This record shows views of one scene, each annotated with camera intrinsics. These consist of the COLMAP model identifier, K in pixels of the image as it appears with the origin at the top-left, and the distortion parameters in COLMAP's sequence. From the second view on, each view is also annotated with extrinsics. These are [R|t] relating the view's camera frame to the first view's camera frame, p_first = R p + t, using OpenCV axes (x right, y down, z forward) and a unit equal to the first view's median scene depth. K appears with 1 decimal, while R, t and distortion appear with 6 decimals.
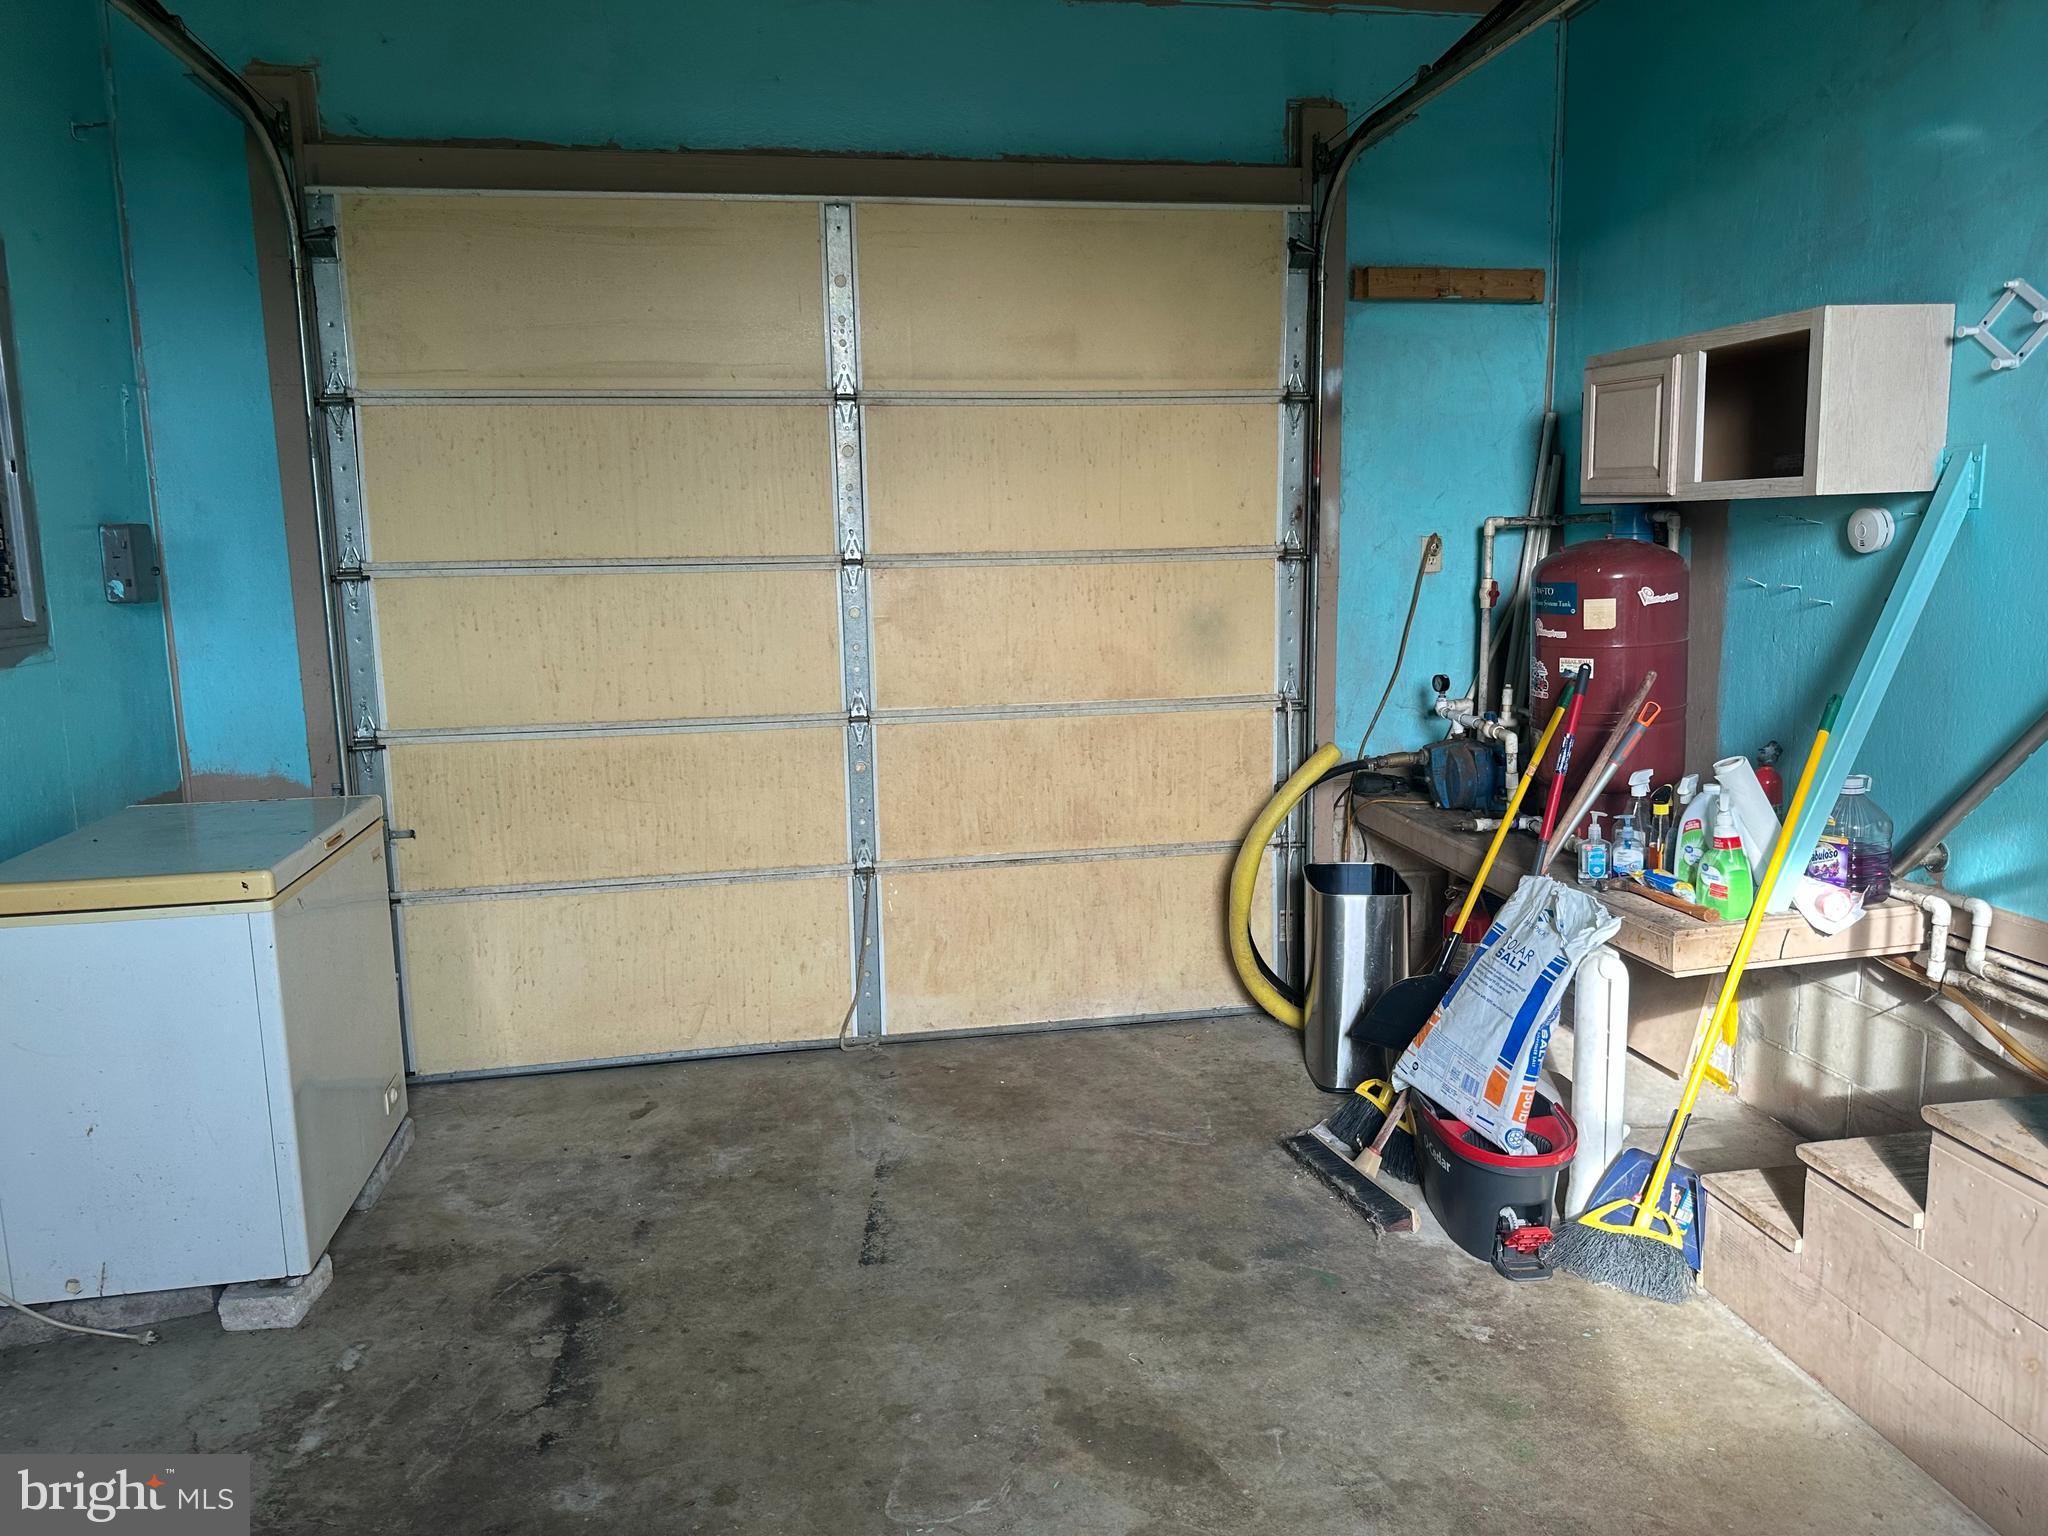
lens RADIAL K [[1450.4, 0, 1014.7], [0, 1450.4, 771.3], [0, 0, 1]] dist [0.086085, -0.148199]
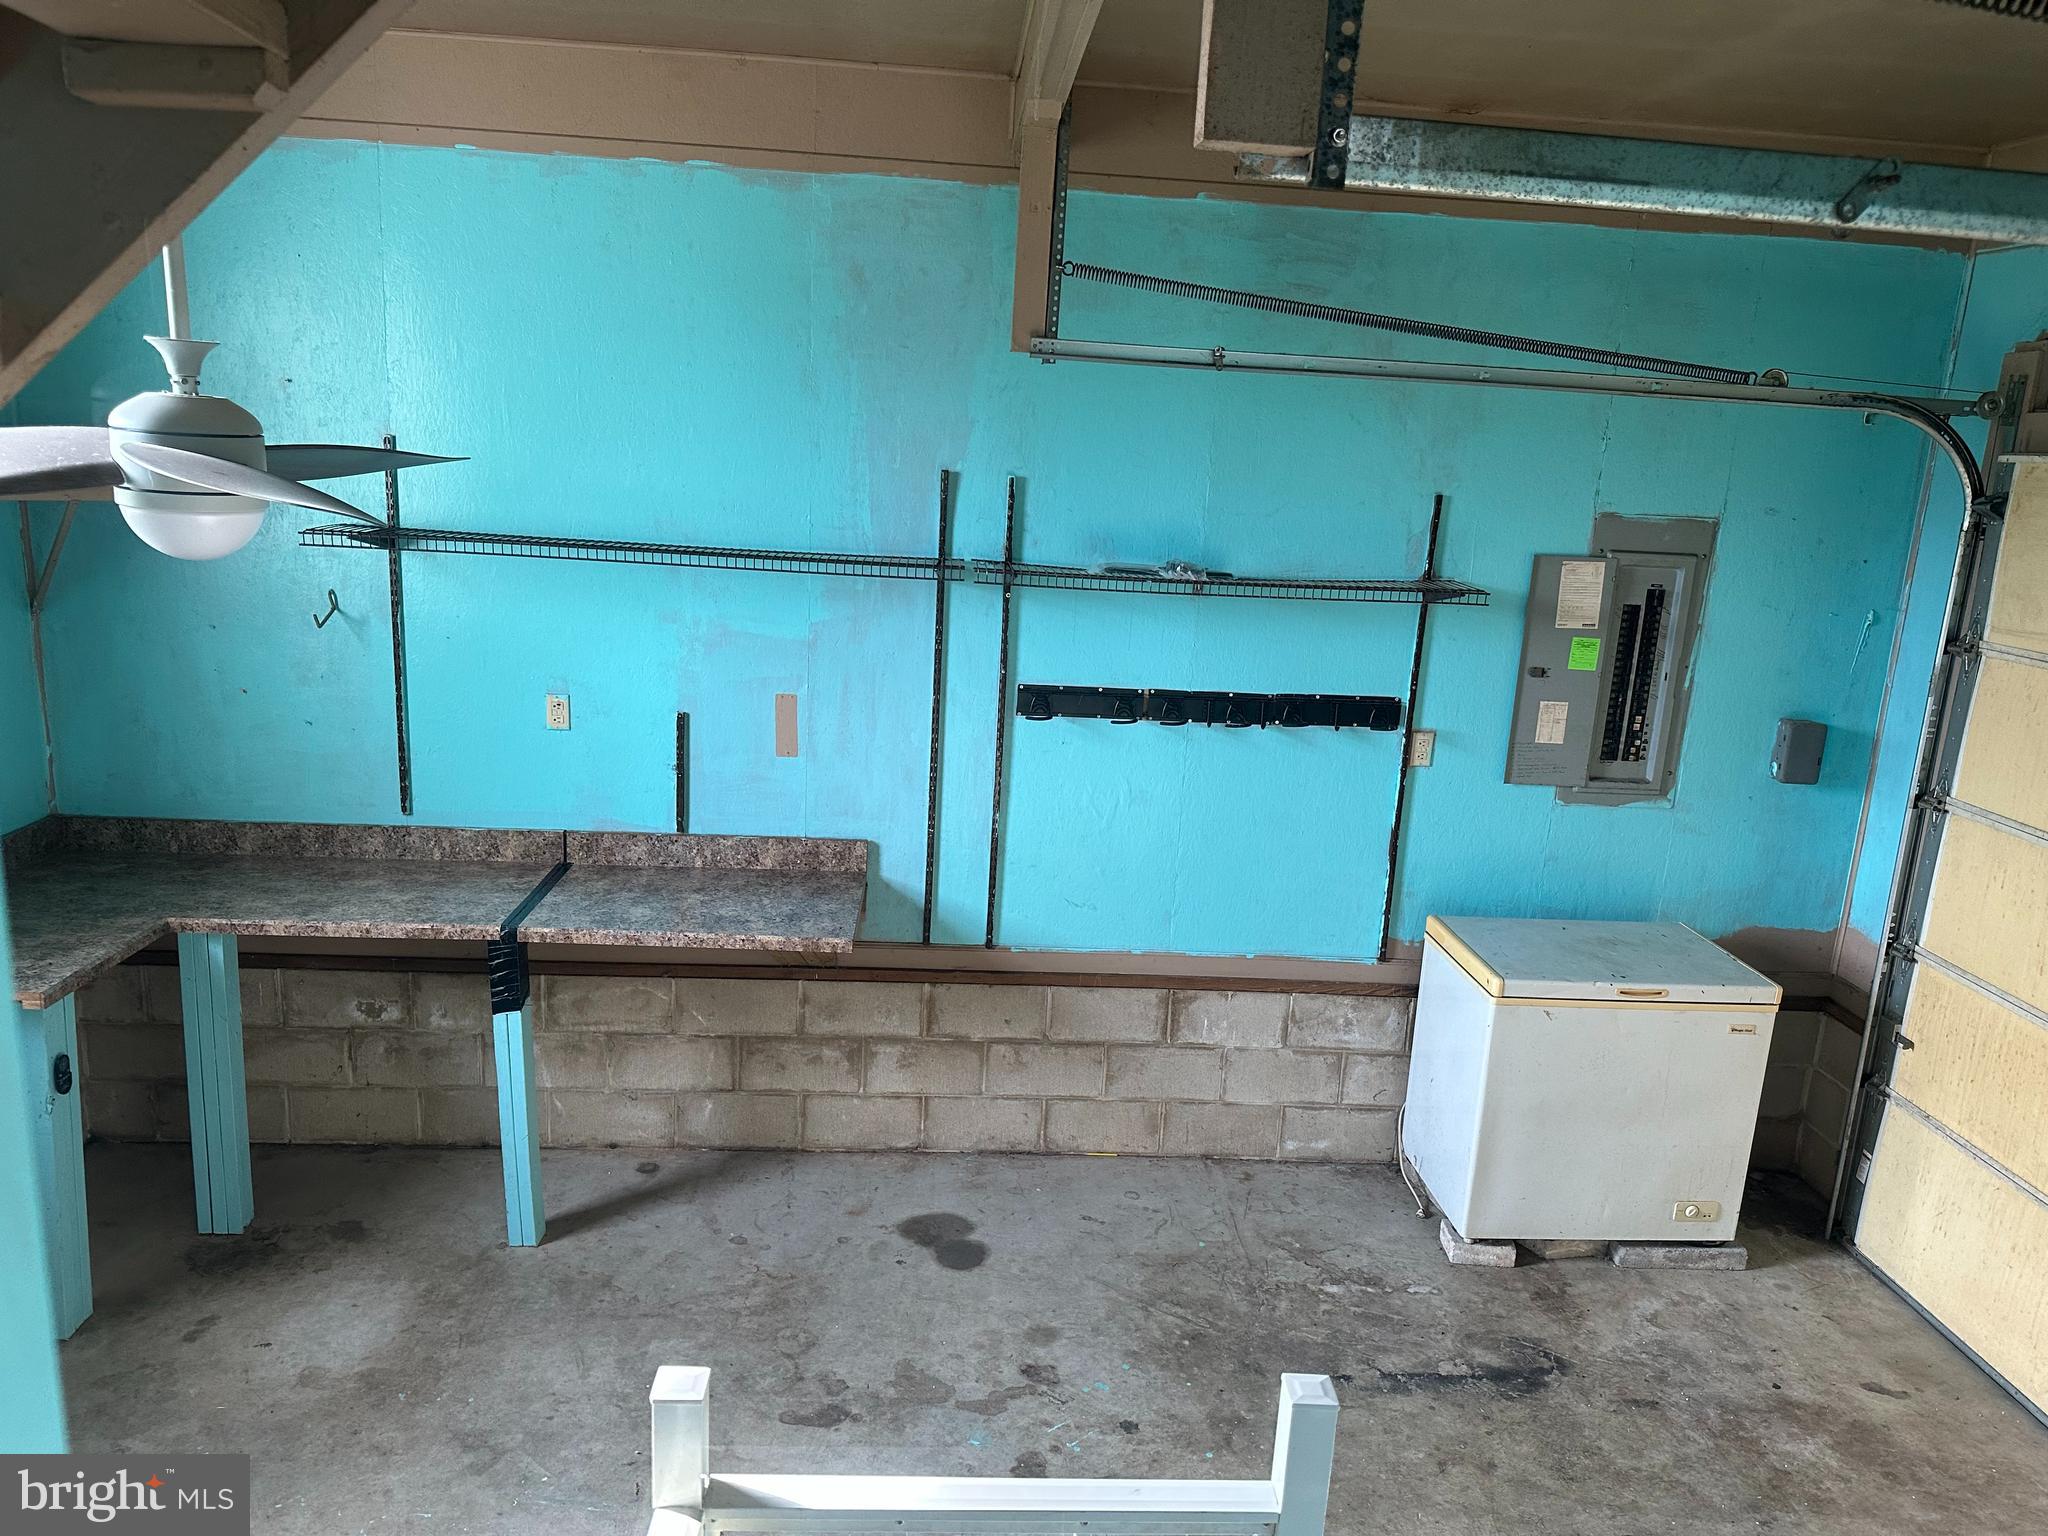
lens RADIAL K [[1450.4, 0, 1014.7], [0, 1450.4, 771.3], [0, 0, 1]] dist [0.086085, -0.148199]
pose [[-0.137610, 0.236426, -0.961856, 0.701660], [-0.199529, 0.944570, 0.260723, -0.313795], [0.970181, 0.227796, -0.082808, 0.438187]]
